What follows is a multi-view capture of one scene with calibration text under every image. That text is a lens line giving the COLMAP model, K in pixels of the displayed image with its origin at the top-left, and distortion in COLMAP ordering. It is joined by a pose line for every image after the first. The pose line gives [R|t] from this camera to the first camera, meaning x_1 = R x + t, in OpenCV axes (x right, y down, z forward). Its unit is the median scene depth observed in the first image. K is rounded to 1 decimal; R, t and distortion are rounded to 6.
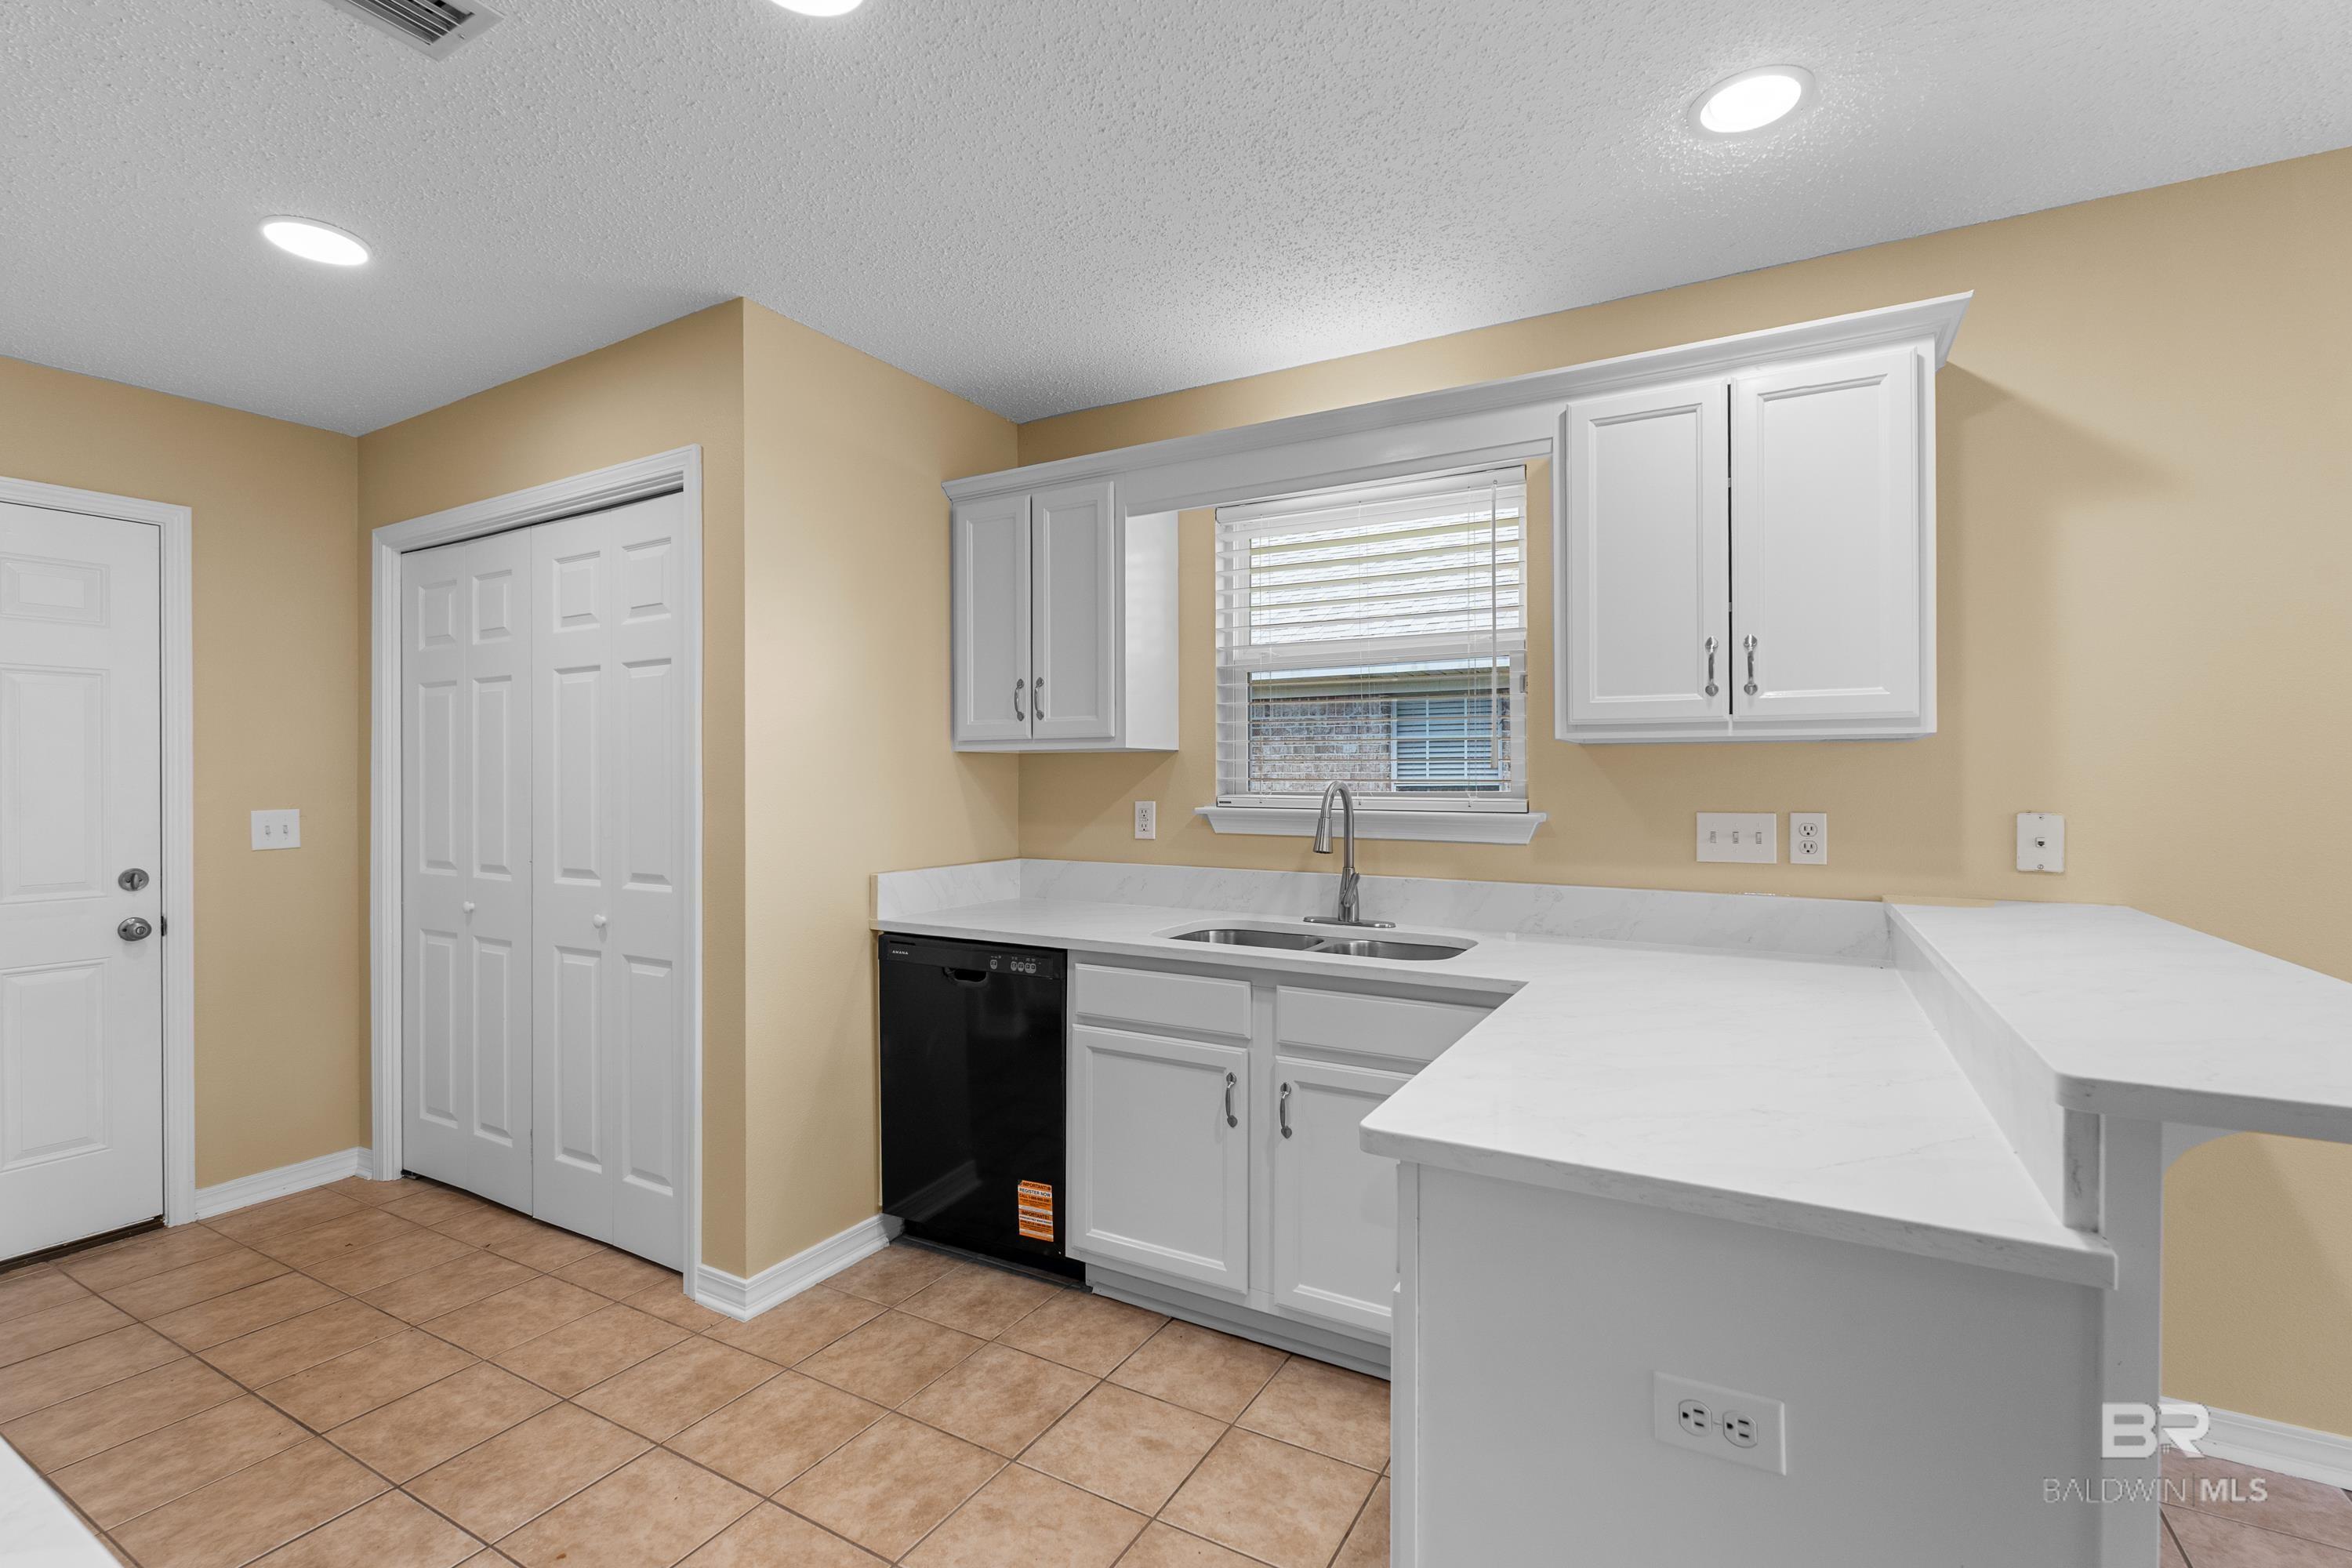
lens RADIAL K [[1044.8, 0, 1163.4], [0, 1044.8, 770.4], [0, 0, 1]] dist [0.001737, -0.000001]
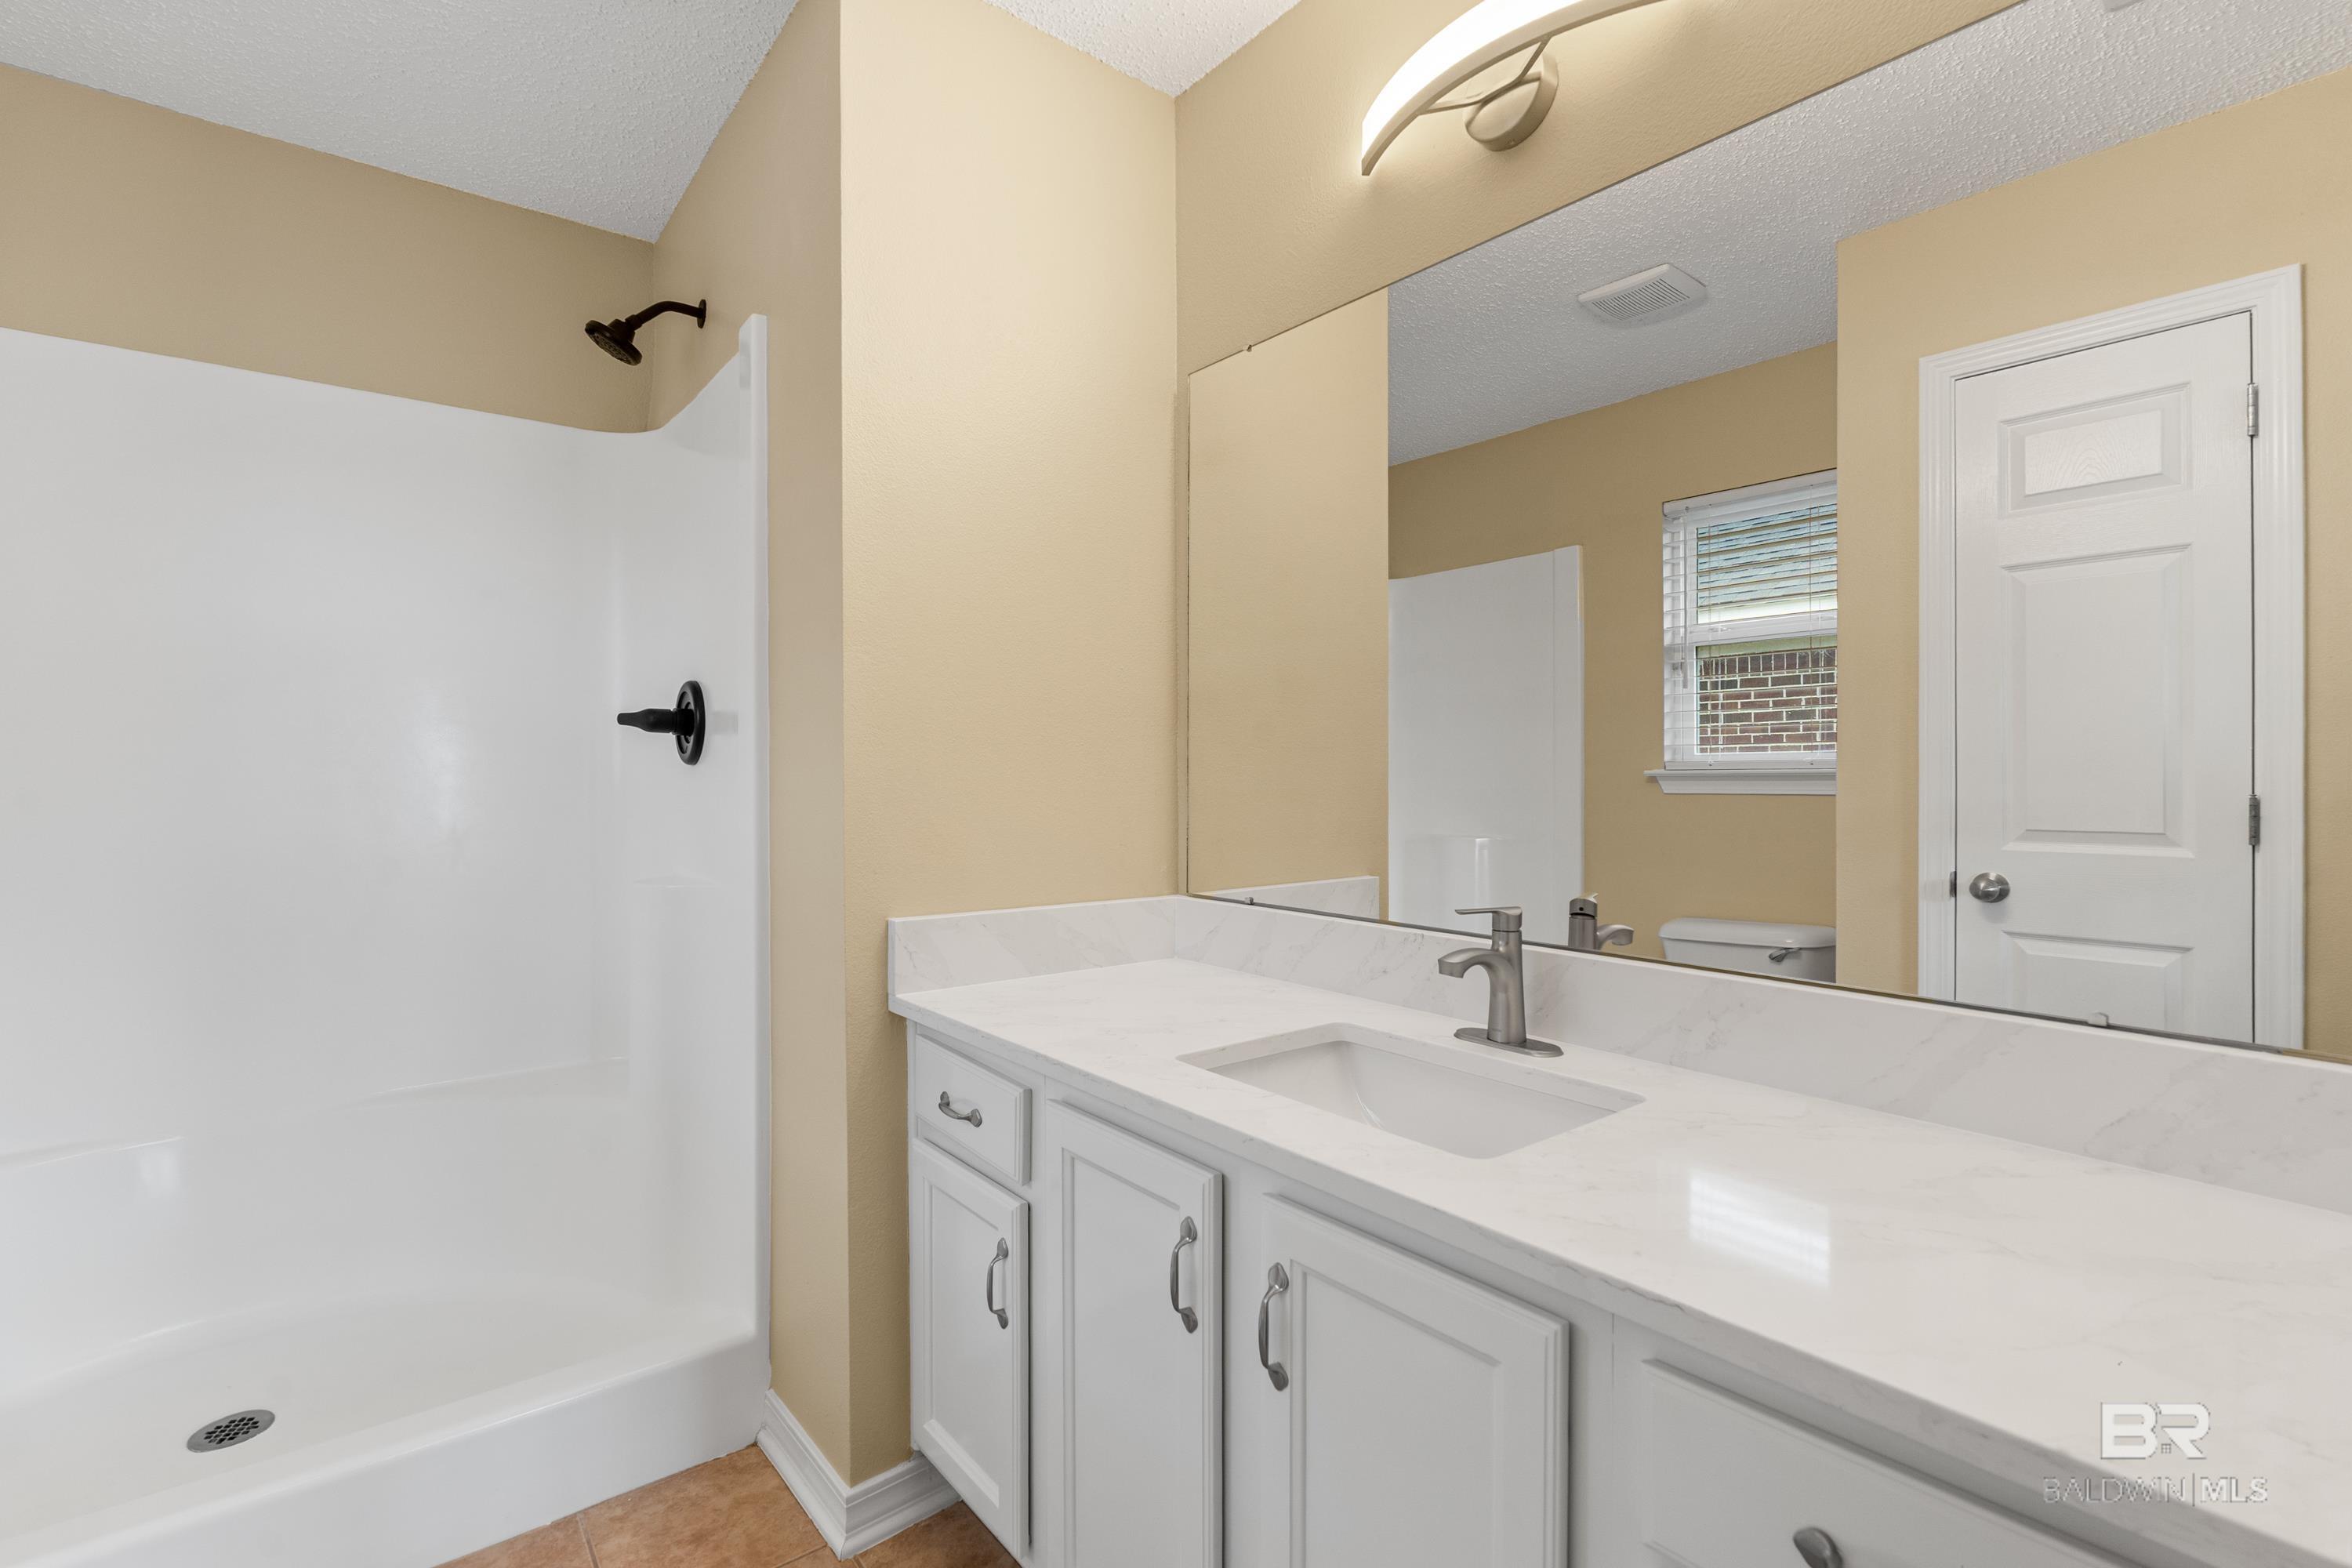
lens RADIAL K [[1044.8, 0, 1175.9], [0, 1044.8, 777.4], [0, 0, 1]] dist [0.001737, -0.000001]
pose [[-0.351590, 0.010161, -0.936099, 1.305485], [0.005474, 0.999946, 0.008798, 0.031422], [0.936138, -0.002031, -0.351627, 0.907610]]
